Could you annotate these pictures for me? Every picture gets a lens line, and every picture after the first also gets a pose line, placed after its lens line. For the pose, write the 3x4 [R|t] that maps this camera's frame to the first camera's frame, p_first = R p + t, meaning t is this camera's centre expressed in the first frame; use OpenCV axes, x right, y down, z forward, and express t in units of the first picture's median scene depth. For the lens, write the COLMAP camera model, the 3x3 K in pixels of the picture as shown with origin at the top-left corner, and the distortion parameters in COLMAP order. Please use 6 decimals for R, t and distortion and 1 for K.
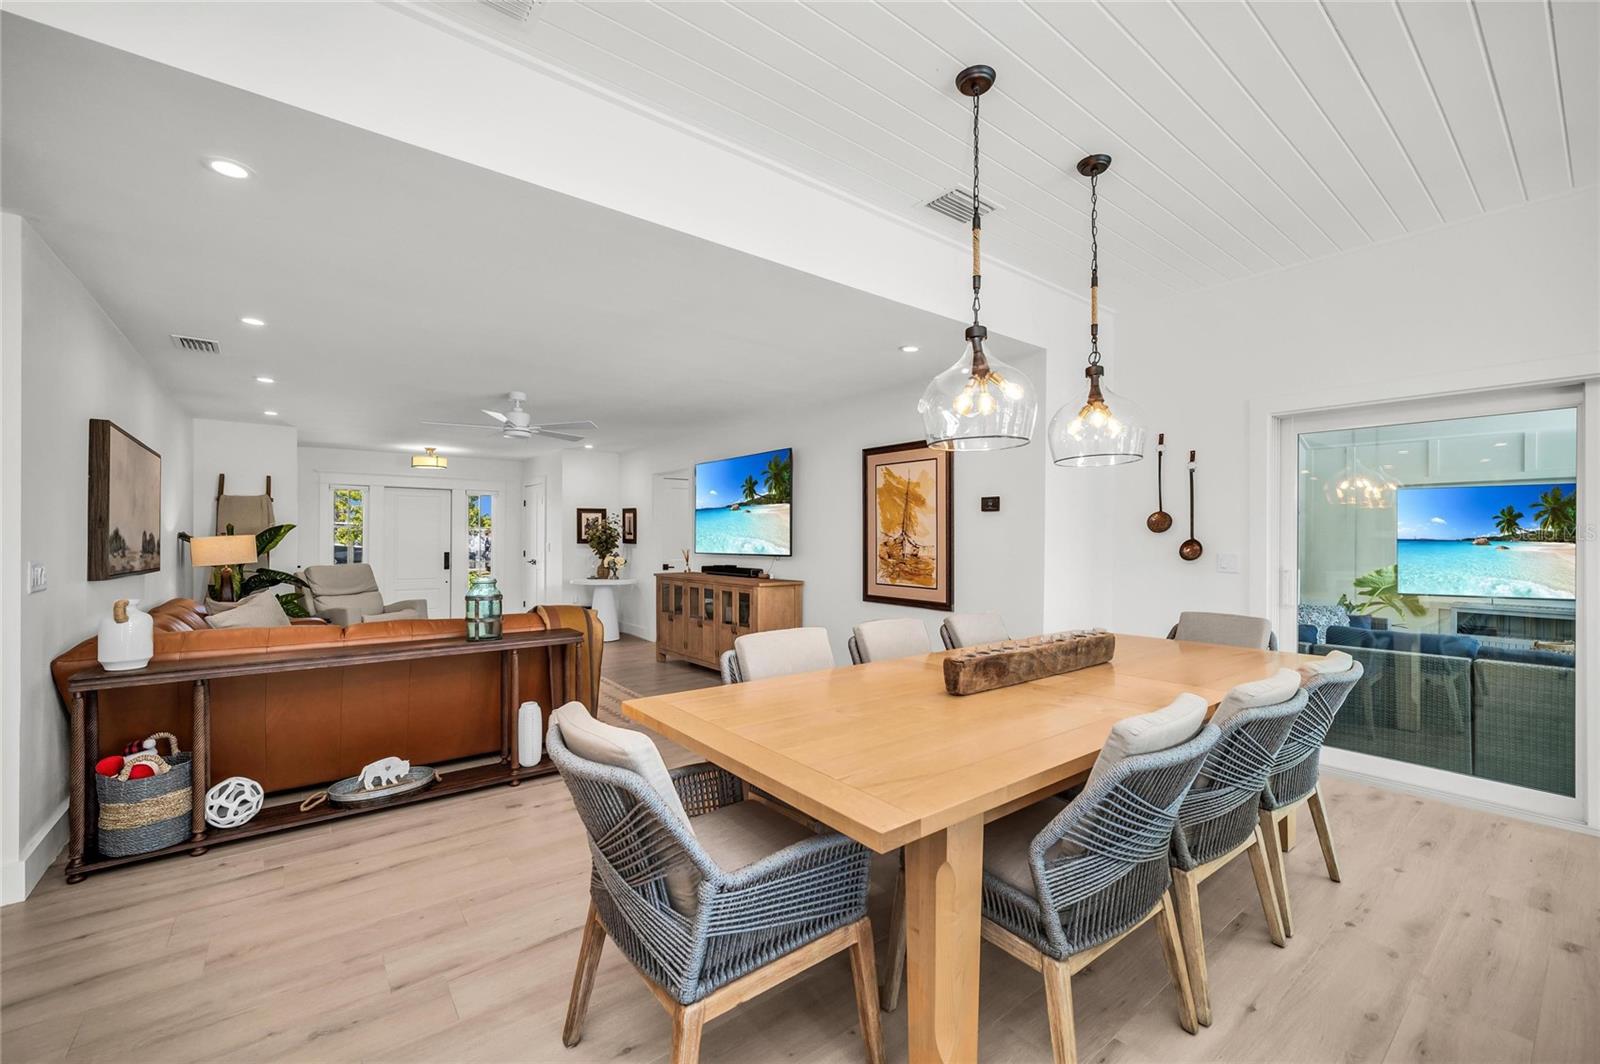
lens RADIAL K [[653.2, 0, 799.8], [0, 653.2, 536.7], [0, 0, 1]] dist [-0.016419, 0.000346]
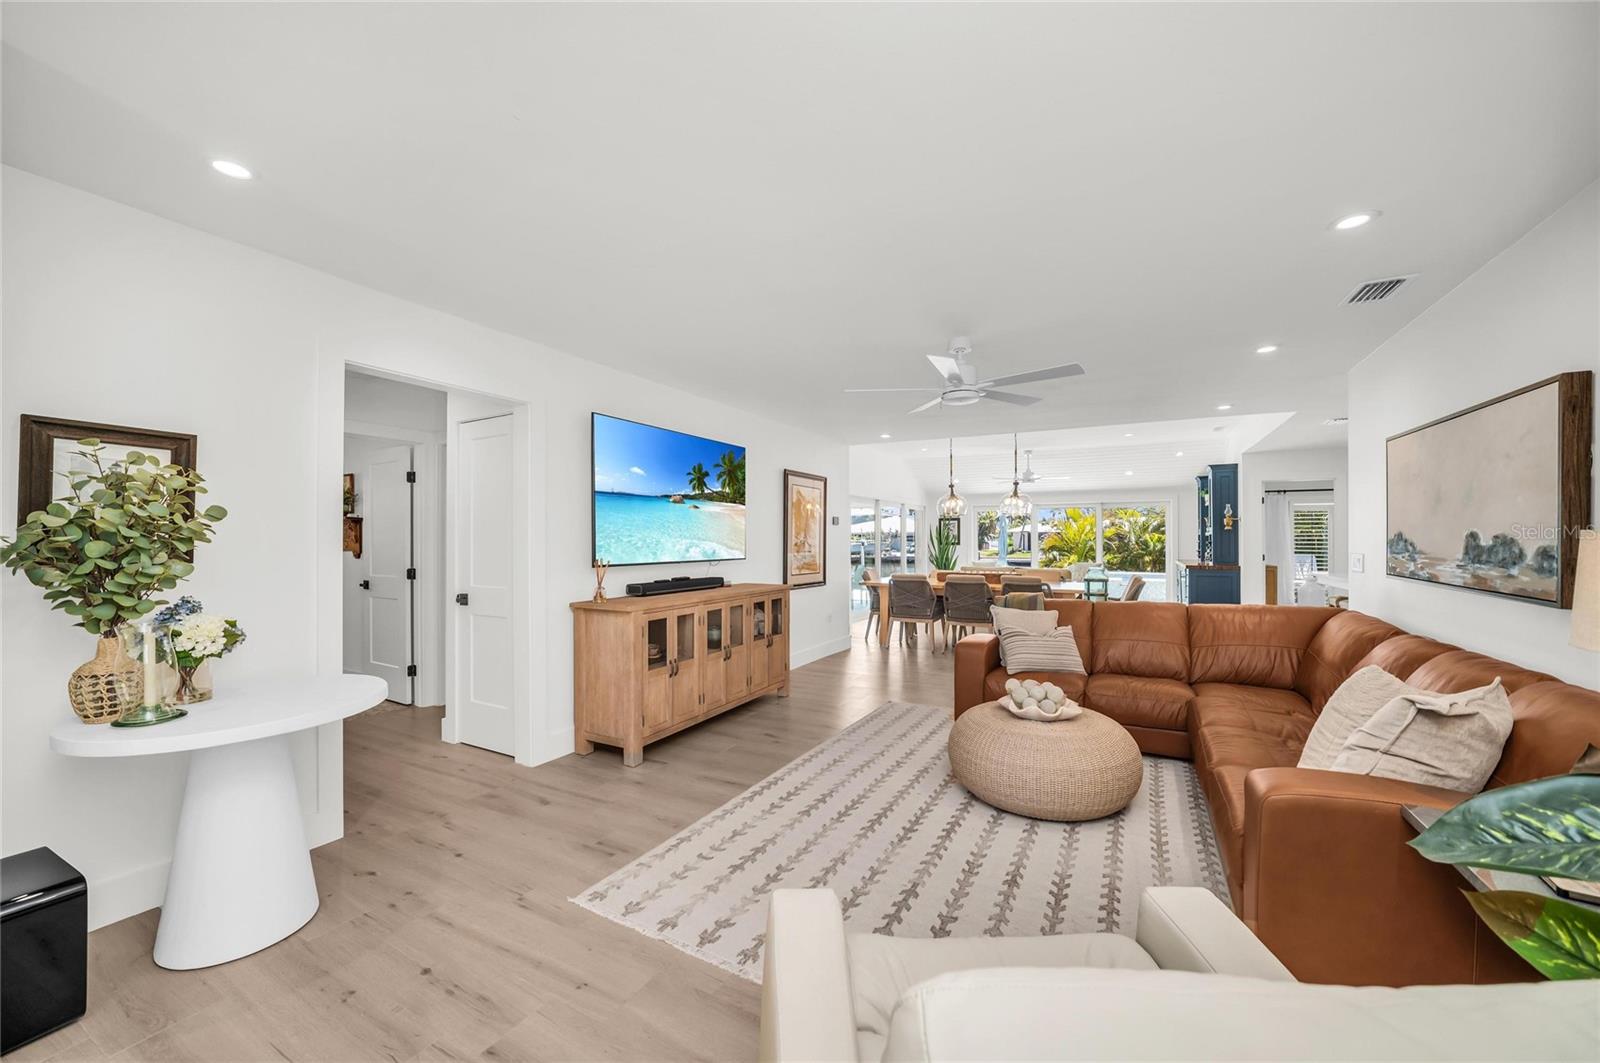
lens RADIAL K [[611.3, 0, 802.8], [0, 611.3, 540.9], [0, 0, 1]] dist [-0.028534, 0.010154]
pose [[-0.395359, -0.002780, 0.918522, -1.036031], [-0.000993, 0.999996, 0.002599, 0.000574], [-0.918526, 0.000115, -0.395361, 1.497452]]
